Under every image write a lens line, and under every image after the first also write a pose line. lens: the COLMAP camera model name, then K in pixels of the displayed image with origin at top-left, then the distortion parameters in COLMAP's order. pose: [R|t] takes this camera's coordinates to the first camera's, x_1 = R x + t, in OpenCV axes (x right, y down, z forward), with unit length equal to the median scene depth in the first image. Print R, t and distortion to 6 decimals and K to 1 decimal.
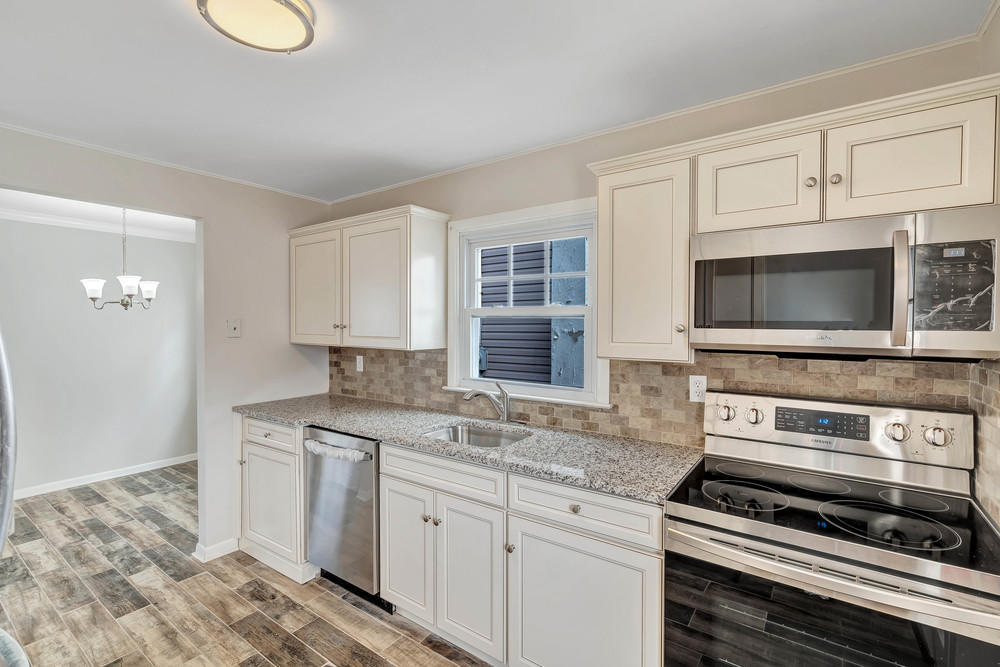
lens RADIAL K [[453.5, 0, 500.1], [0, 453.5, 326.2], [0, 0, 1]] dist [-0.000573, -0.000707]
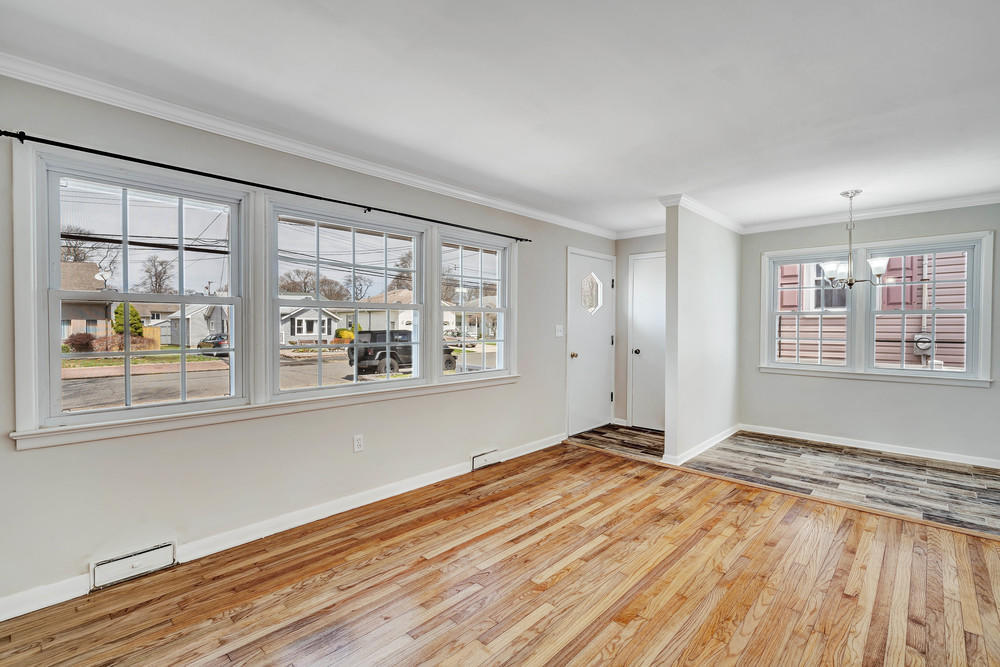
lens RADIAL K [[453.5, 0, 498.7], [0, 453.5, 334.1], [0, 0, 1]] dist [-0.000573, -0.000707]
pose [[0.990065, 0.002235, -0.140596, -1.370391], [0.000501, 0.999811, 0.019423, 0.050057], [0.140613, -0.019300, 0.989876, -0.210232]]
